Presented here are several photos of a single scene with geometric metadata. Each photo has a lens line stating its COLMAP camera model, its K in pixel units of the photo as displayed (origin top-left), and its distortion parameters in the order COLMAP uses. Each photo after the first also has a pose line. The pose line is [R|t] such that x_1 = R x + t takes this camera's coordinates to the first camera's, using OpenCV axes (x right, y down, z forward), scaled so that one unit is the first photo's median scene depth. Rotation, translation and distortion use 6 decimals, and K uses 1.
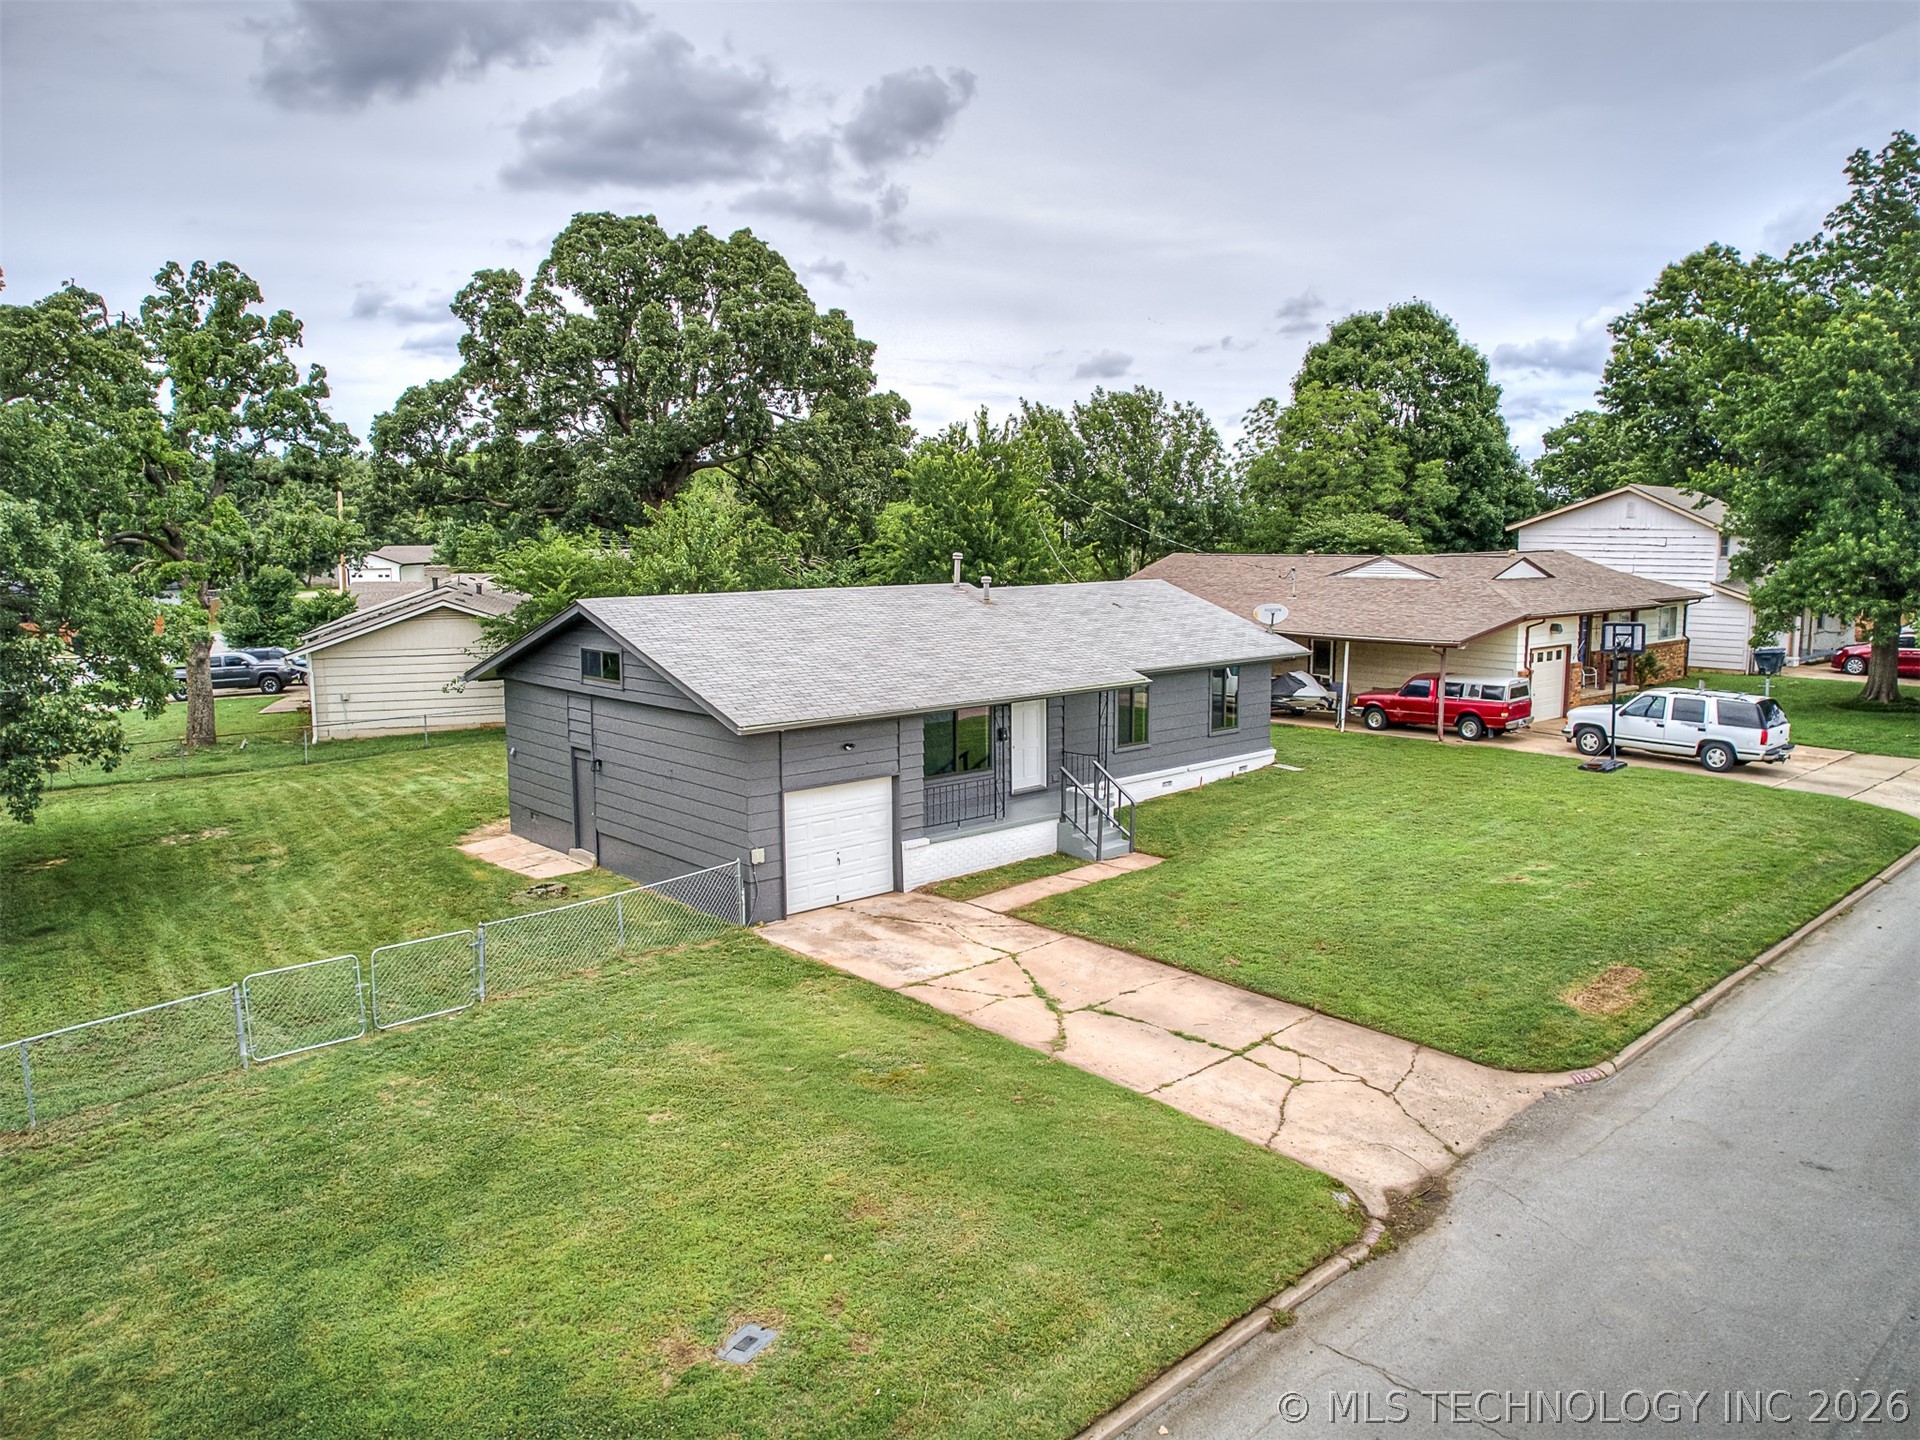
lens RADIAL K [[1381.7, 0, 956.4], [0, 1381.7, 717.0], [0, 0, 1]] dist [-0.076557, 0.061701]
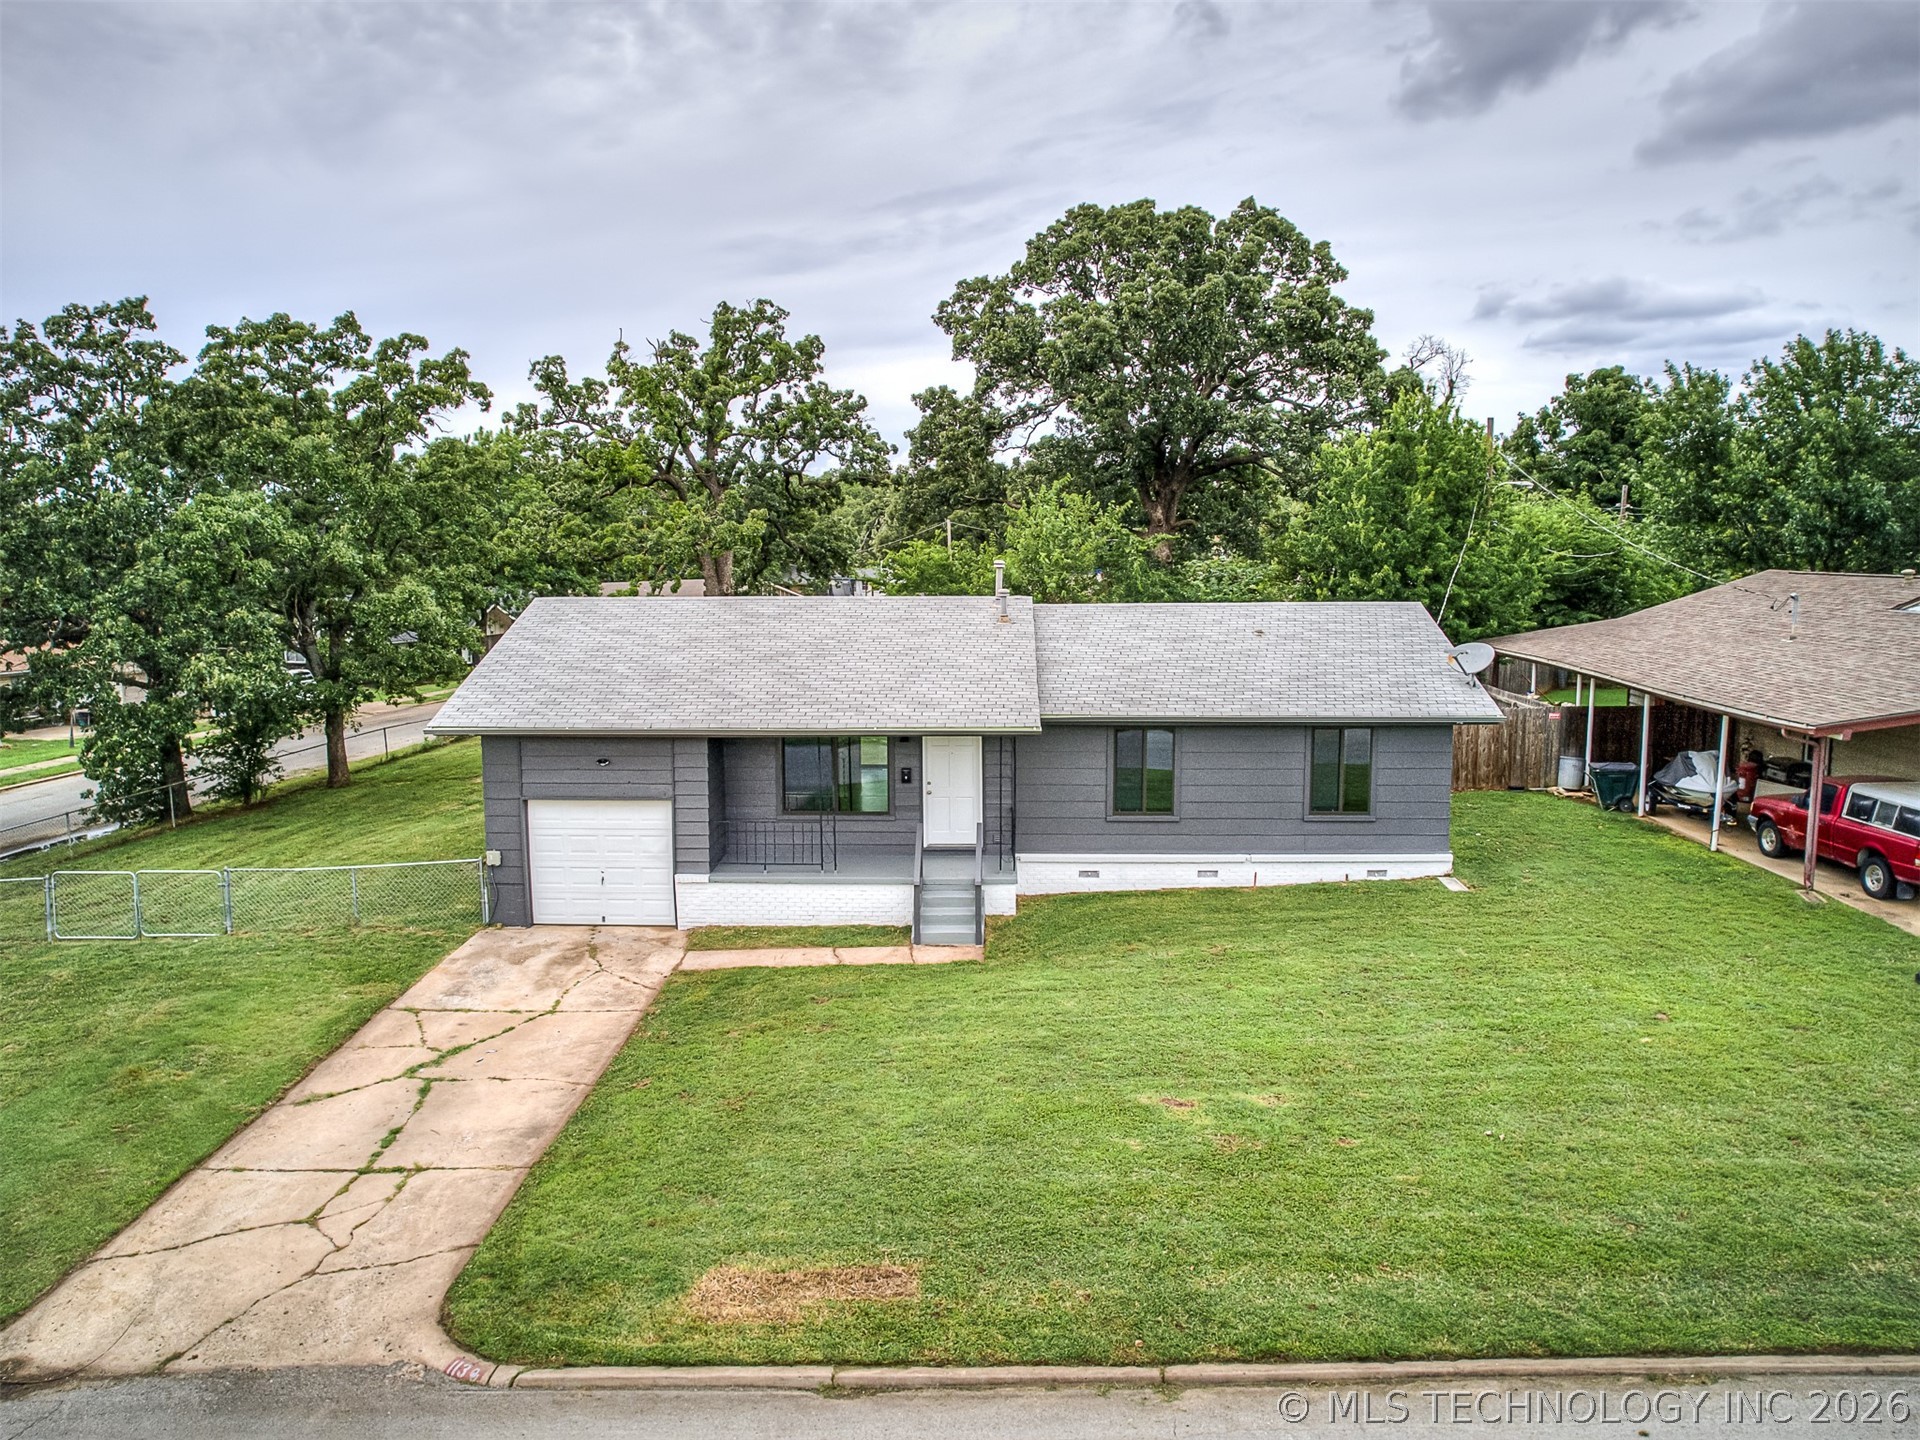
lens RADIAL K [[1389.4, 0, 950.5], [0, 1389.4, 711.5], [0, 0, 1]] dist [-0.068823, 0.054876]
pose [[0.719518, 0.091666, -0.688398, 0.846313], [-0.094142, 0.994975, 0.034092, -0.077539], [0.688063, 0.040277, 0.724532, 0.536826]]
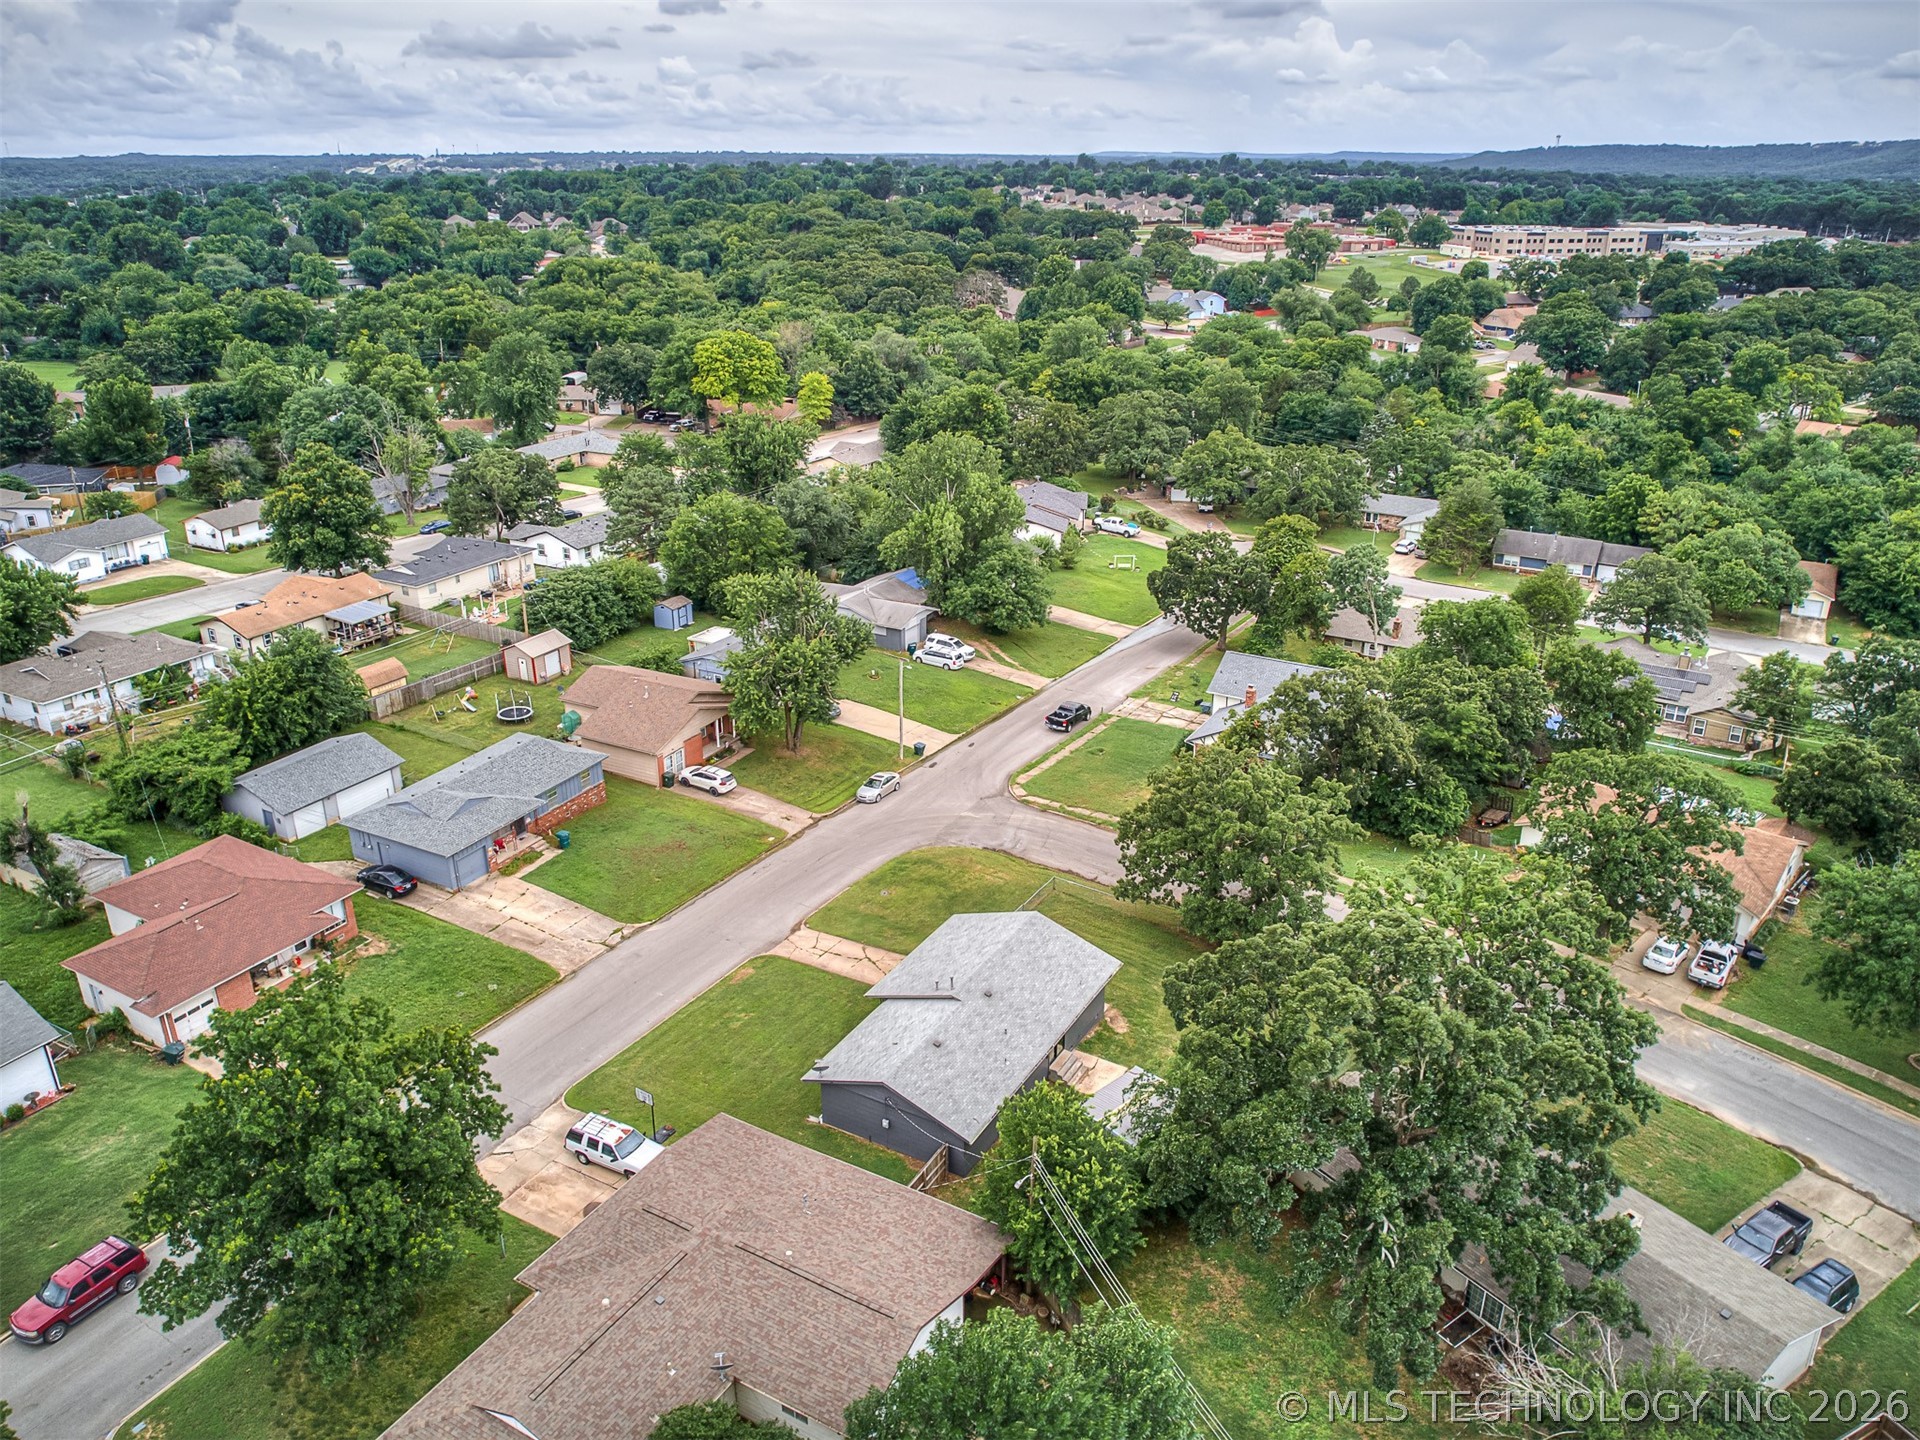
lens RADIAL K [[1390.2, 0, 954.7], [0, 1390.2, 701.4], [0, 0, 1]] dist [-0.067916, 0.049120]
pose [[-0.949345, 0.126028, -0.287856, 0.897910], [-0.032704, 0.871450, 0.489393, -2.455575], [0.312529, 0.474016, -0.823185, 3.986466]]
